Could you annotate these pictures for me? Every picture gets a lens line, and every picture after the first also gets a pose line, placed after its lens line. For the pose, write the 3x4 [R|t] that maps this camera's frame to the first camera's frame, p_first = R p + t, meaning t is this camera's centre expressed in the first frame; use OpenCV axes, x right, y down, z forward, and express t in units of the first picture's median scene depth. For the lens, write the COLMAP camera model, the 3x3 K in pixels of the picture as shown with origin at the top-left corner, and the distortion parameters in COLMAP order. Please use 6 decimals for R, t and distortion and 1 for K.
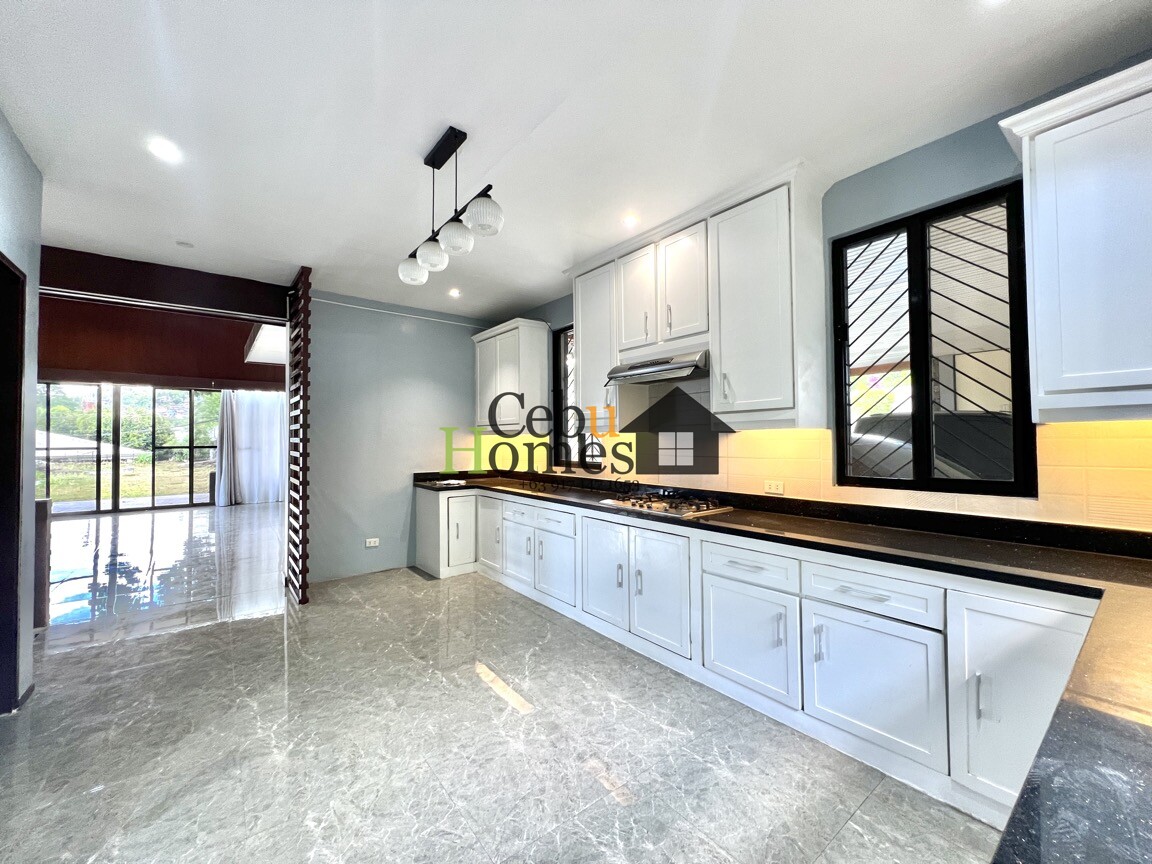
lens RADIAL K [[464.8, 0, 576.6], [0, 464.8, 437.5], [0, 0, 1]] dist [-0.002107, 0.000055]
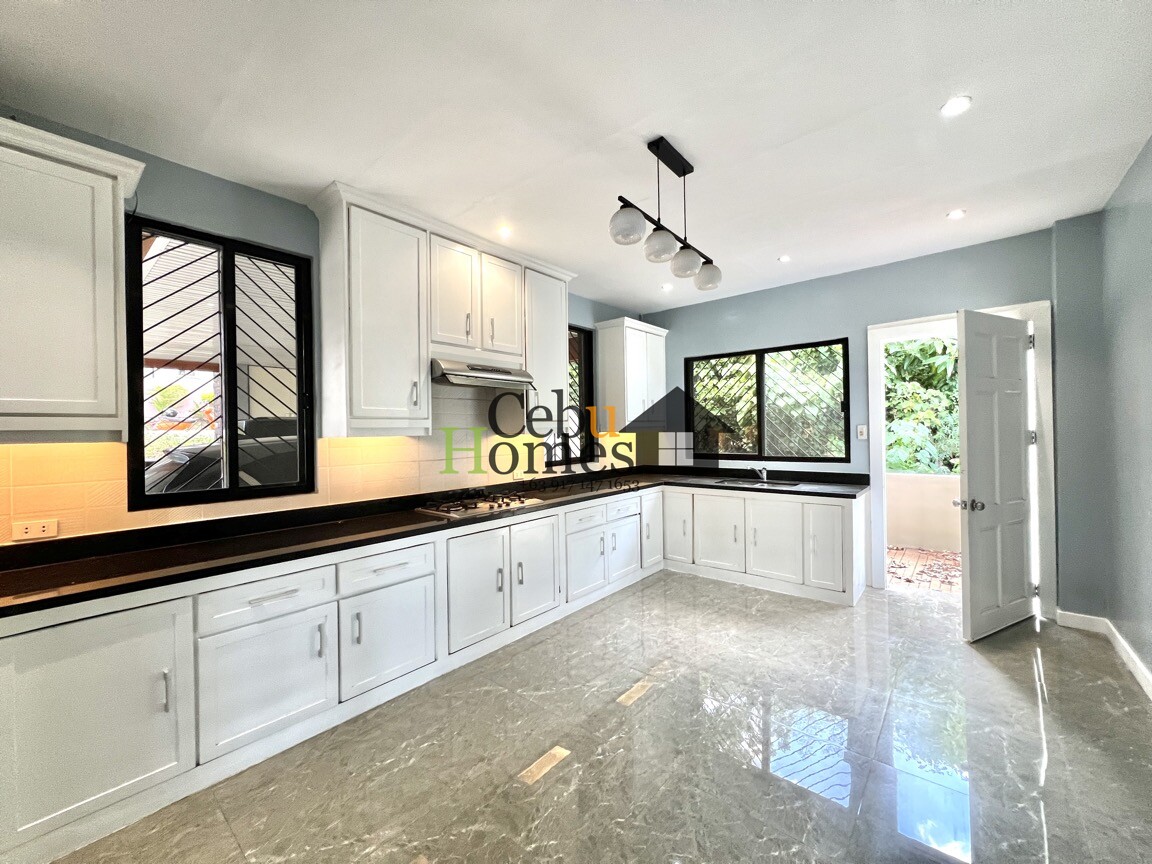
lens RADIAL K [[458.4, 0, 579.2], [0, 458.4, 437.5], [0, 0, 1]] dist [0.002898, -0.001324]
pose [[-0.216007, 0.002784, 0.976388, -0.880317], [0.014899, 0.999889, 0.000445, -0.004089], [-0.976278, 0.014644, -0.216024, 1.019195]]
